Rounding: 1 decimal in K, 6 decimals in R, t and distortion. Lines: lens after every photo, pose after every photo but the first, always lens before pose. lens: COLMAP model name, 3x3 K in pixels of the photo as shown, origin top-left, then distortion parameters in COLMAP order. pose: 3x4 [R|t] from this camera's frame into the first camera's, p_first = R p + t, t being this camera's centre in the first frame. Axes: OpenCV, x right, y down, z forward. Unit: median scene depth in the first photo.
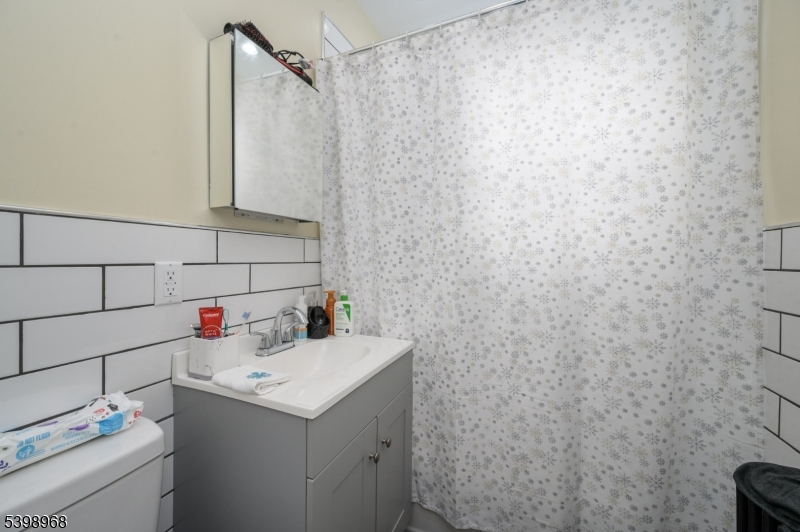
lens RADIAL K [[316.3, 0, 398.6], [0, 316.3, 264.1], [0, 0, 1]] dist [-0.000723, 0.000139]
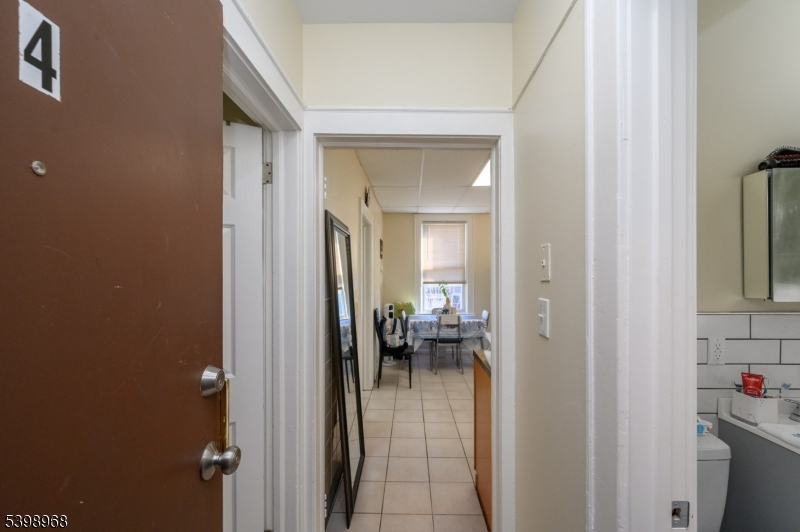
lens RADIAL K [[326.0, 0, 403.3], [0, 326.0, 274.7], [0, 0, 1]] dist [-0.000683, -0.000086]
pose [[0.381024, -0.004042, -0.924556, 0.162653], [-0.009797, 0.999917, -0.008409, -0.281214], [0.924513, 0.012262, 0.380953, -1.010030]]
